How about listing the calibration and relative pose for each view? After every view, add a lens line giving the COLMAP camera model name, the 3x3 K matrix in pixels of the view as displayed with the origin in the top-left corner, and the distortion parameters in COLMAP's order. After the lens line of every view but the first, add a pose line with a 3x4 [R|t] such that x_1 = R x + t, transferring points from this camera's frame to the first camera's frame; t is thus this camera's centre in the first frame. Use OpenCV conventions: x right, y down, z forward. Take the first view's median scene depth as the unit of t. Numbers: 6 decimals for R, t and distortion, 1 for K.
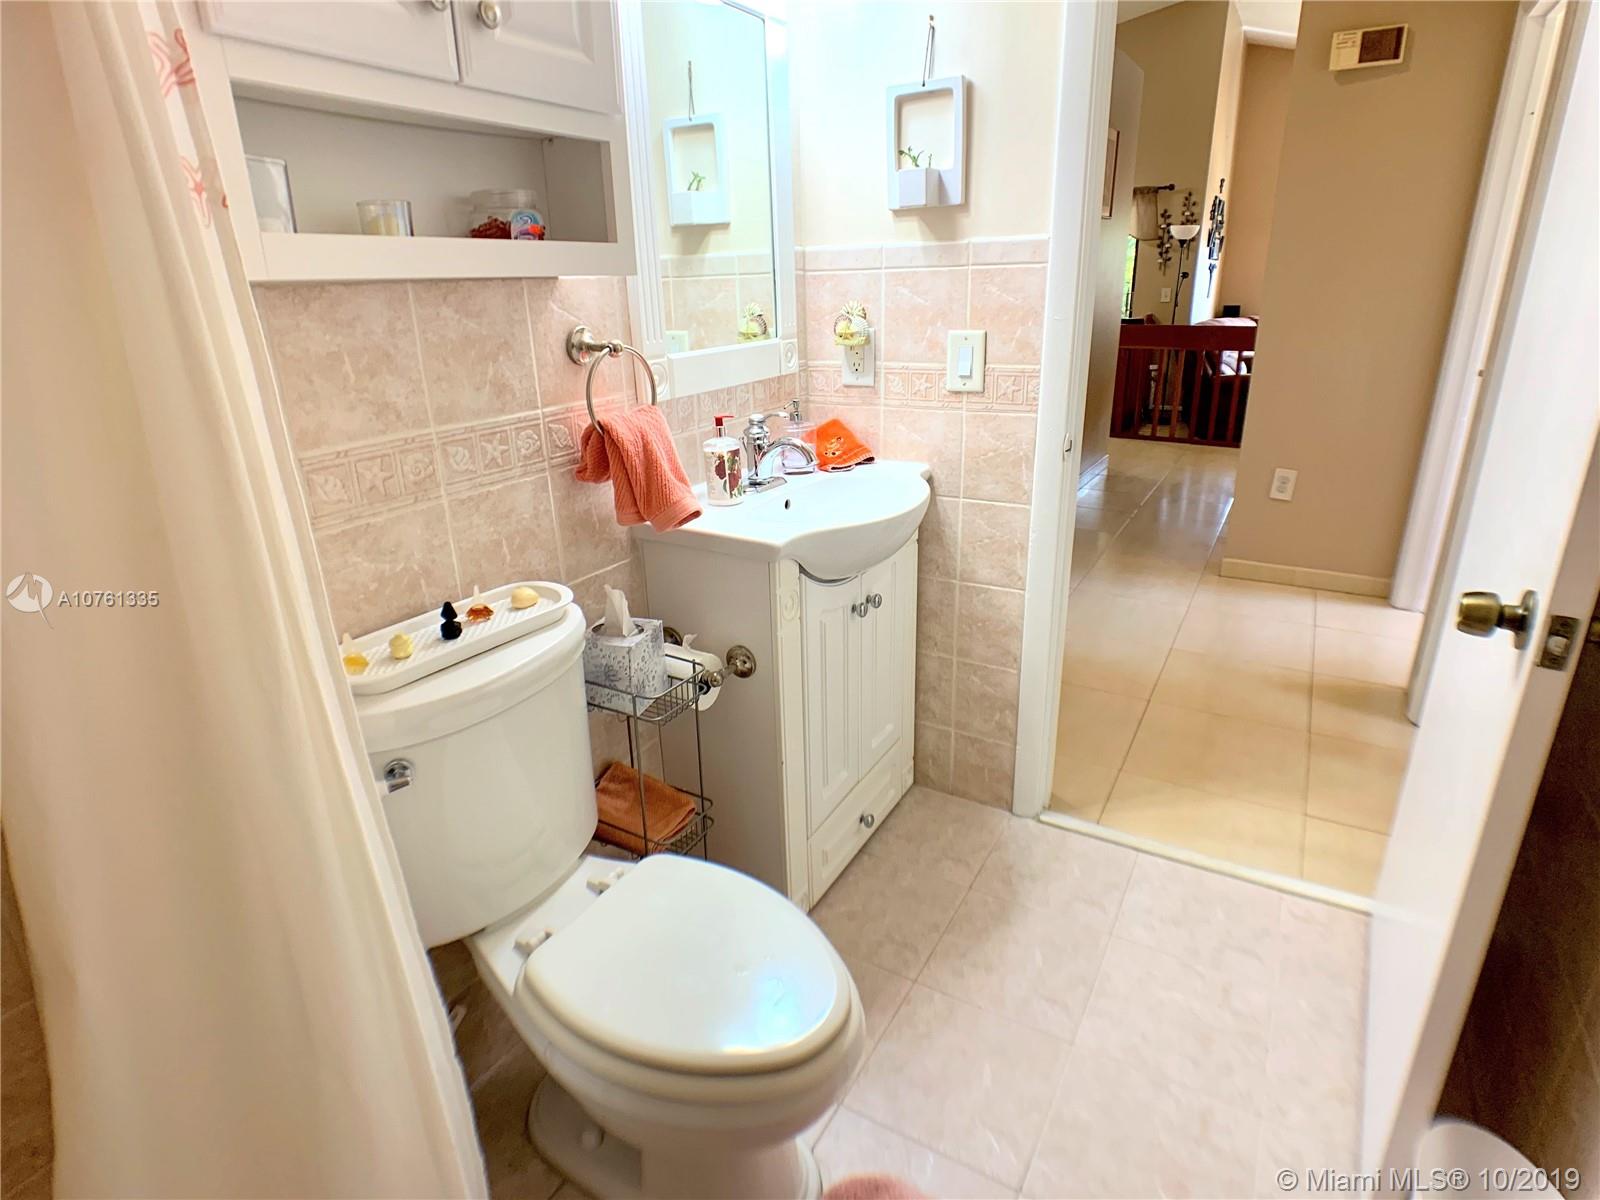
lens RADIAL K [[844.9, 0, 800.0], [0, 844.9, 600.0], [0, 0, 1]] dist [-0.035027, -0.000952]
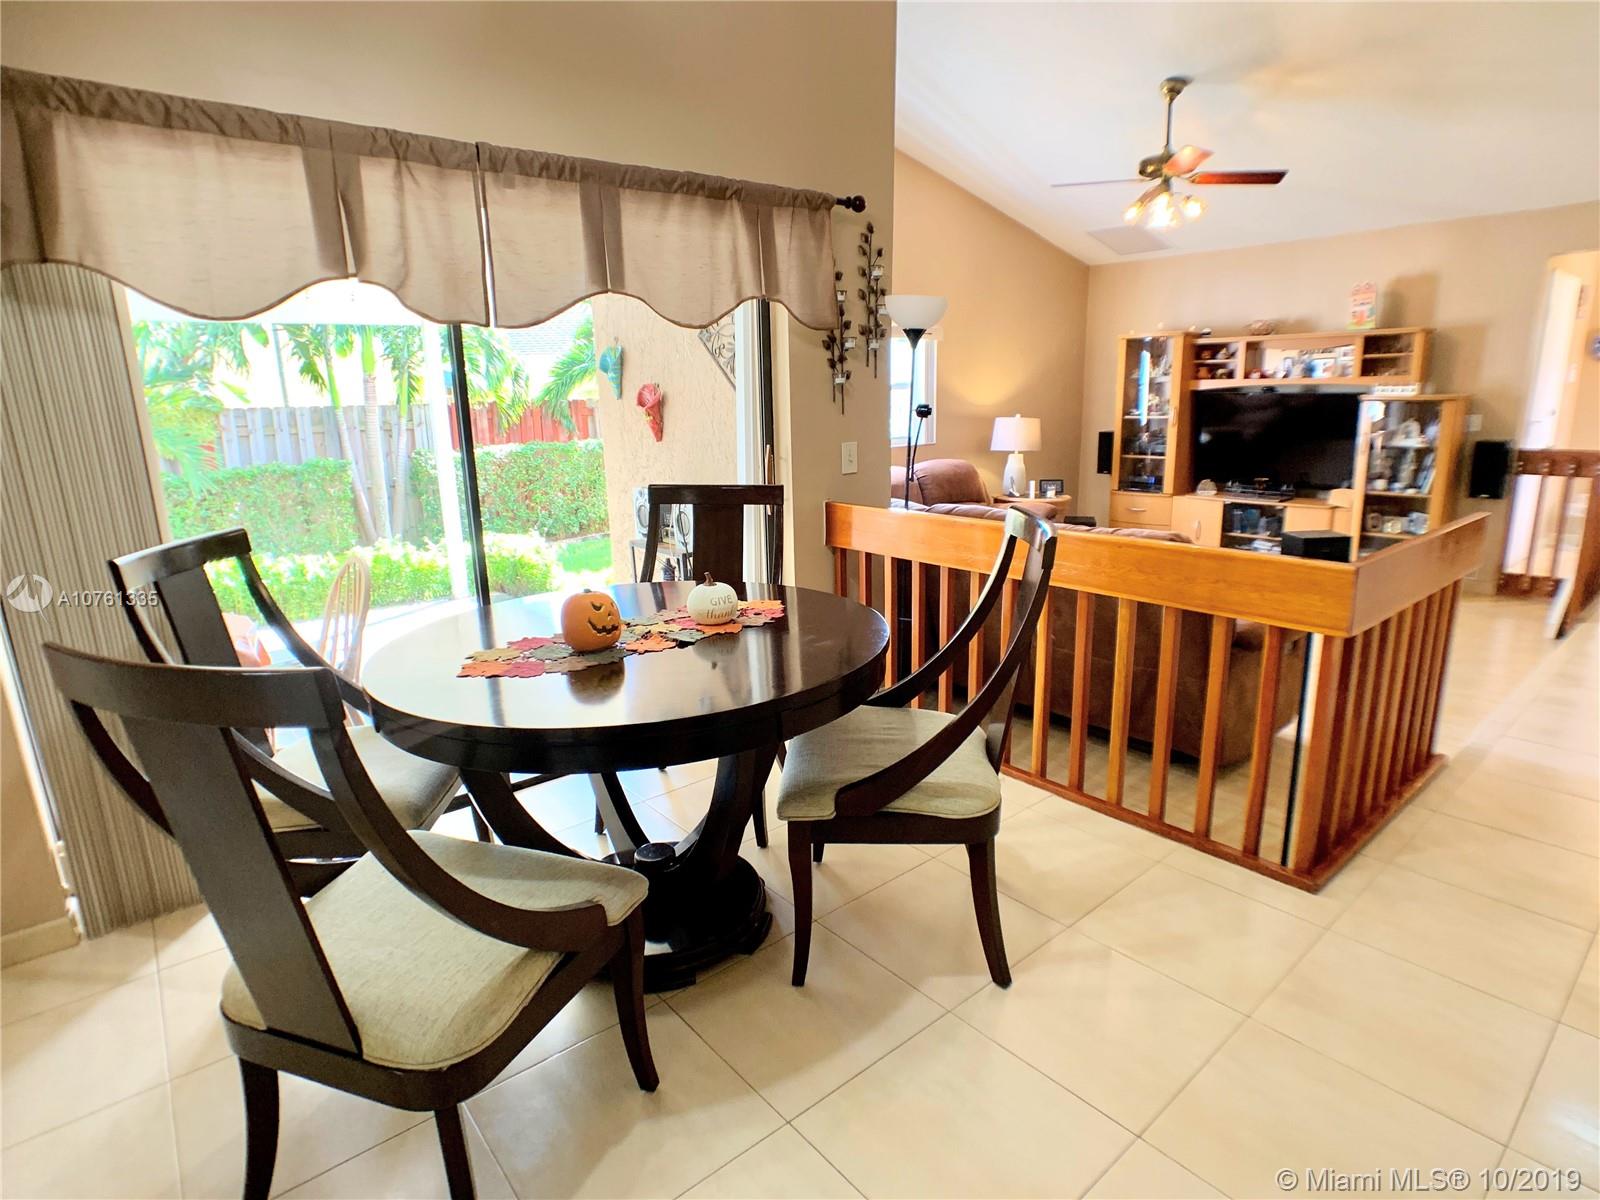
lens RADIAL K [[844.9, 0, 800.0], [0, 844.9, 600.0], [0, 0, 1]] dist [-0.035027, -0.000952]
pose [[0.339020, -0.204105, 0.918372, 0.023997], [0.341243, 0.936380, 0.082136, -0.356150], [-0.876709, 0.285542, 0.387101, 0.914765]]
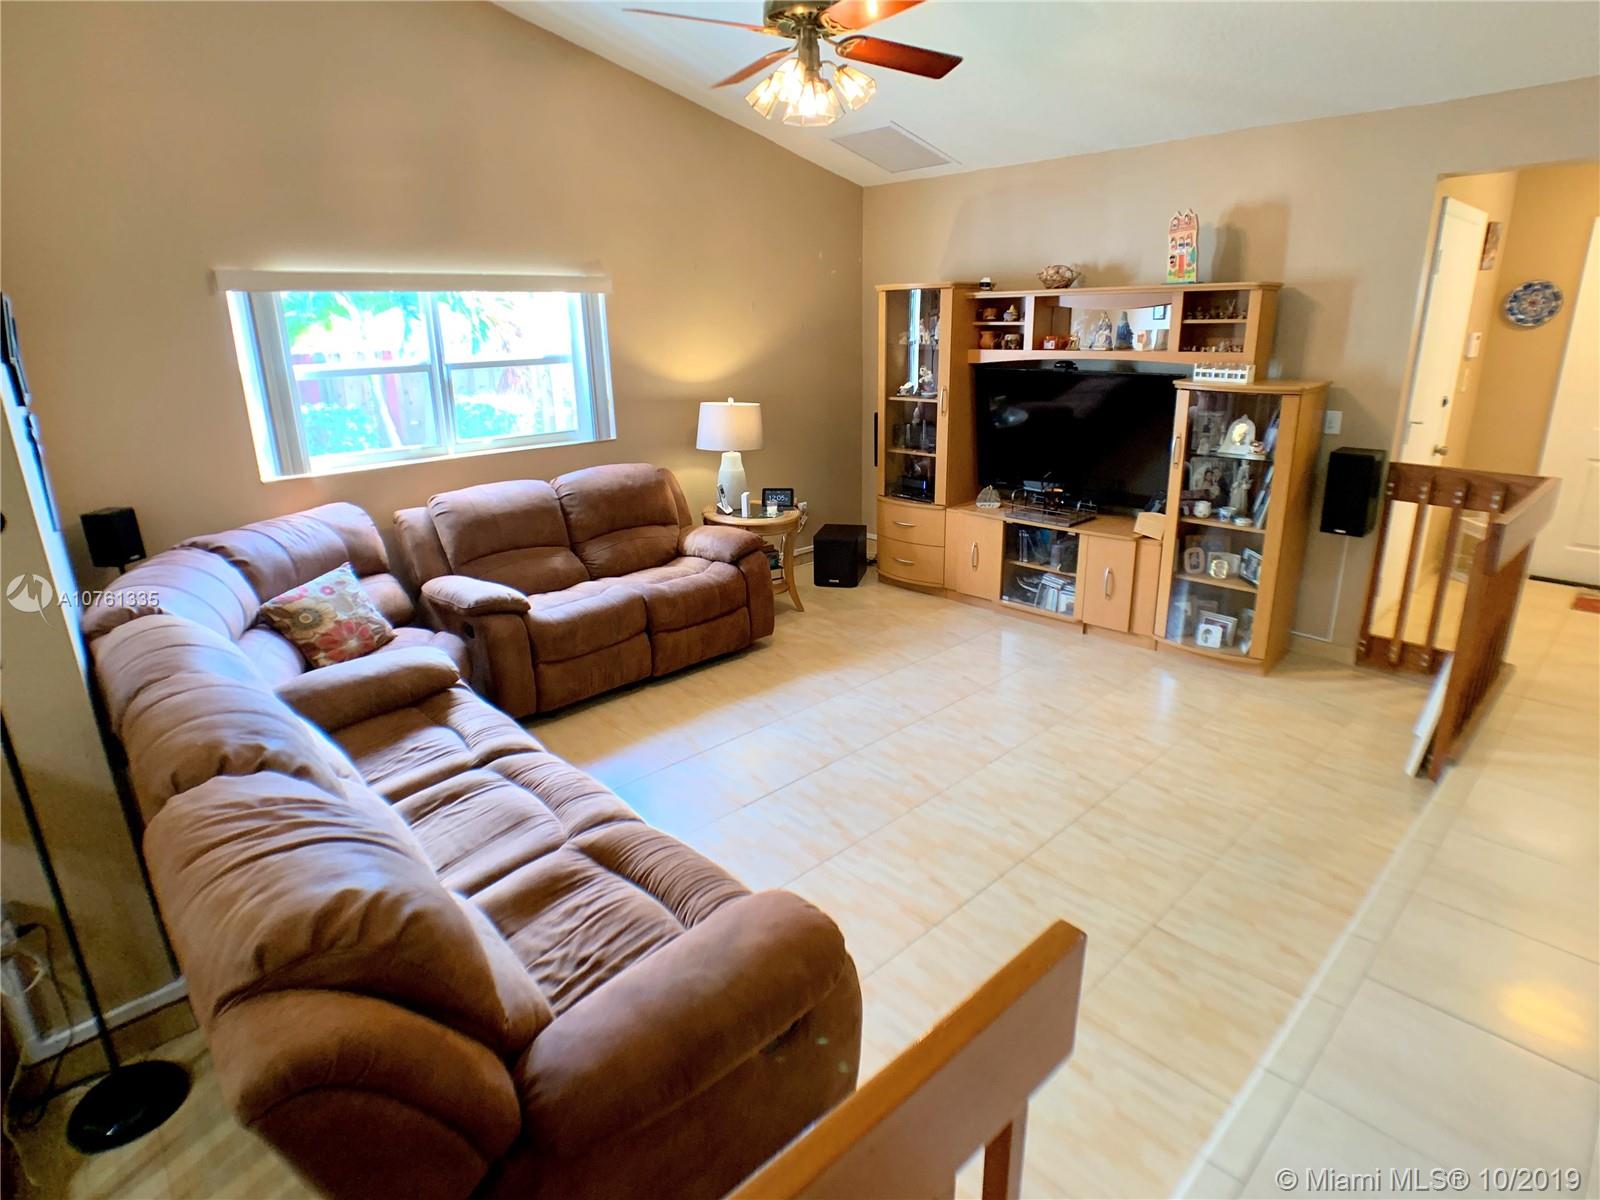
lens RADIAL K [[854.0, 0, 779.9], [0, 854.0, 594.2], [0, 0, 1]] dist [-0.053788, 0.000114]
pose [[0.289123, -0.272551, 0.917673, 0.333393], [0.347895, 0.922985, 0.164521, -0.343702], [-0.891839, 0.271687, 0.361676, 0.775394]]
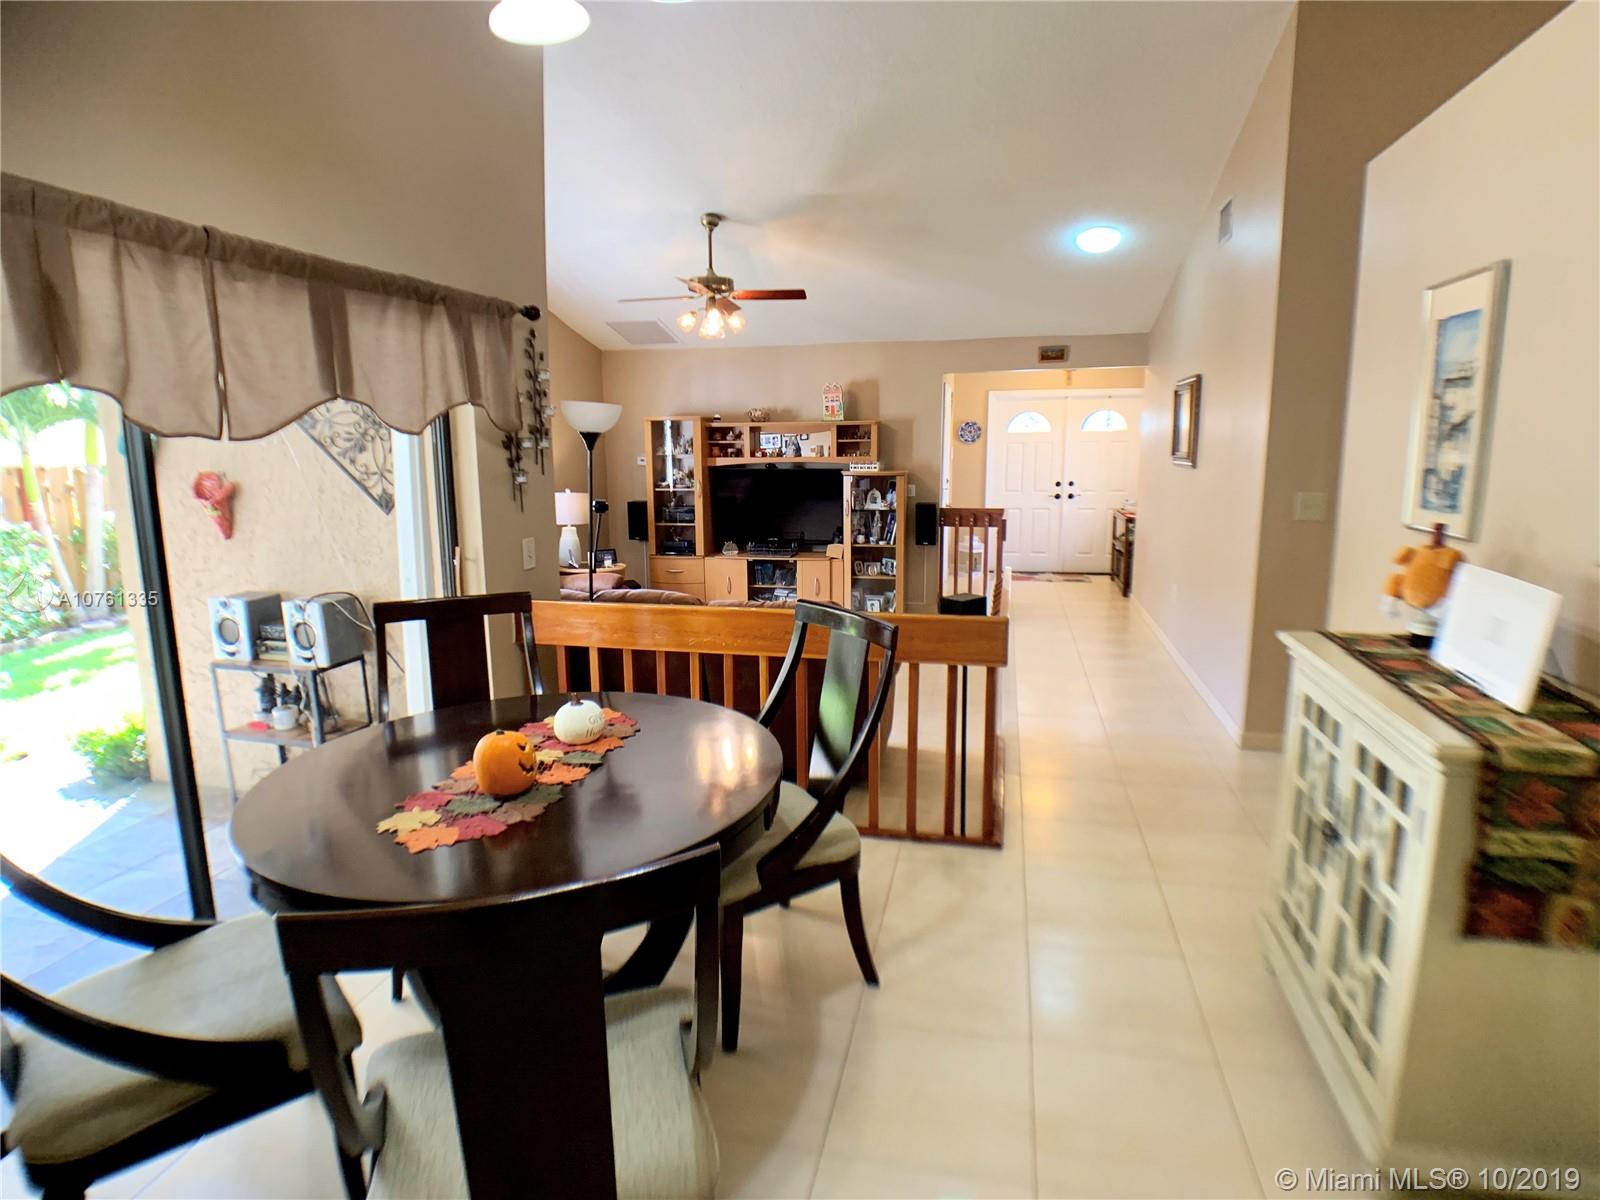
lens RADIAL K [[844.9, 0, 800.0], [0, 844.9, 600.0], [0, 0, 1]] dist [-0.035027, -0.000952]
pose [[-0.295157, -0.147992, 0.943918, -0.011926], [0.346705, 0.904004, 0.250146, -0.420903], [-0.890325, 0.401093, -0.215513, 1.020906]]
